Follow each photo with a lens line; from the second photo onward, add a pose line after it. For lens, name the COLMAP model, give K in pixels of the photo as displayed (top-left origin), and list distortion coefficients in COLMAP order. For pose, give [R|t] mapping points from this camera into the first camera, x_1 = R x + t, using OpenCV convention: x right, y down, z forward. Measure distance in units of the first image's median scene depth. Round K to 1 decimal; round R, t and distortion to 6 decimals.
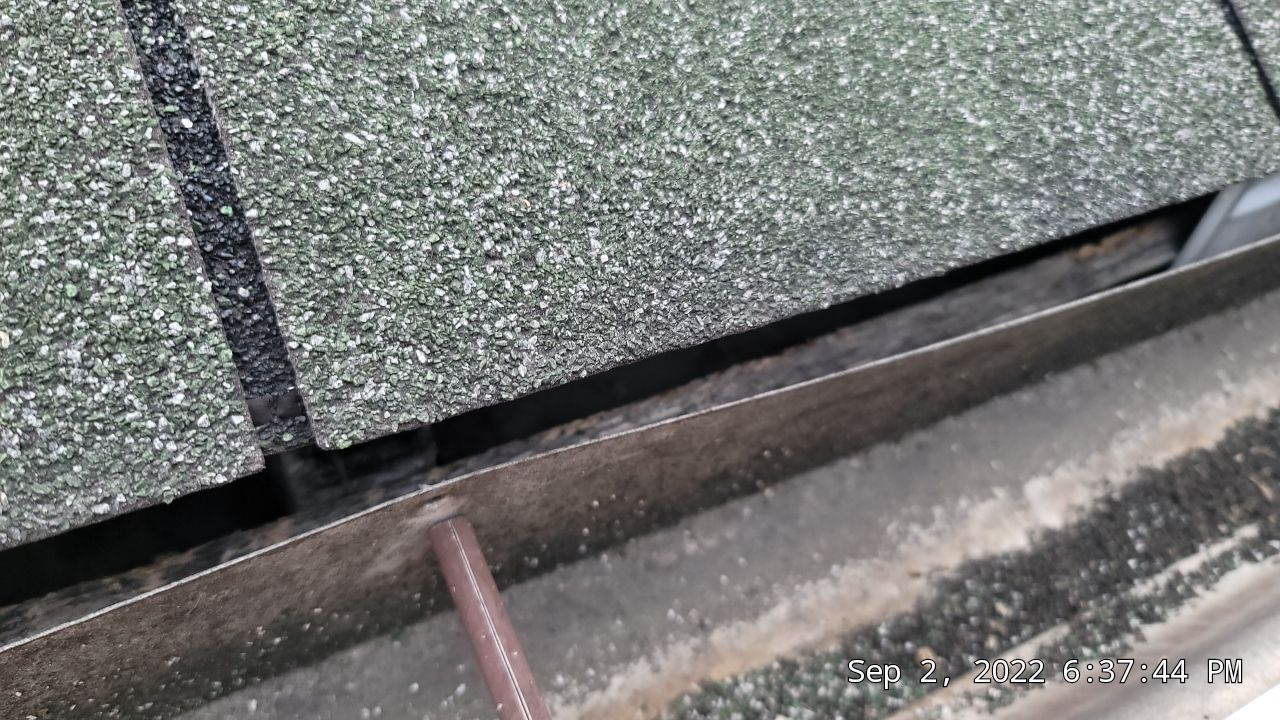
lens RADIAL K [[975.9, 0, 645.2], [0, 975.9, 368.6], [0, 0, 1]] dist [0.072806, -0.005450]
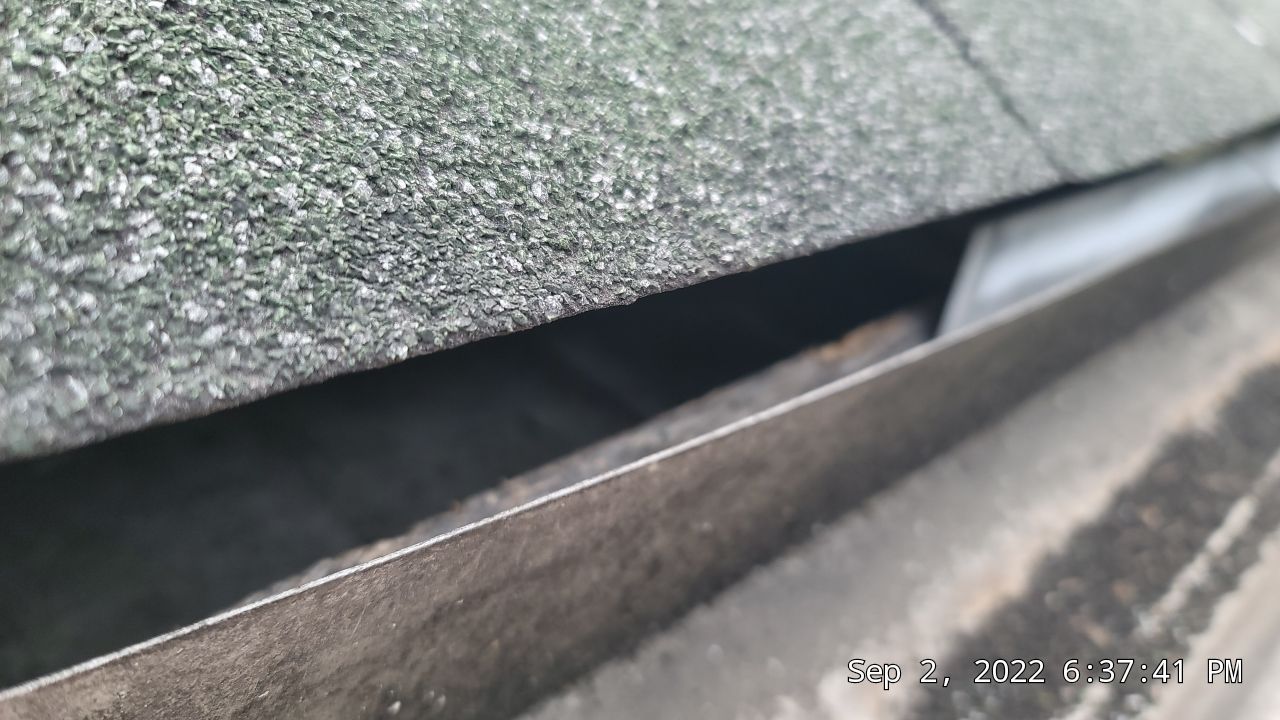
lens RADIAL K [[1104.0, 0, 640.4], [0, 1104.0, 389.1], [0, 0, 1]] dist [-0.052091, 0.013635]
pose [[0.956633, -0.107532, 0.270723, 0.141274], [0.161845, 0.968928, -0.187040, 0.067142], [-0.242198, 0.222744, 0.944312, 0.449744]]
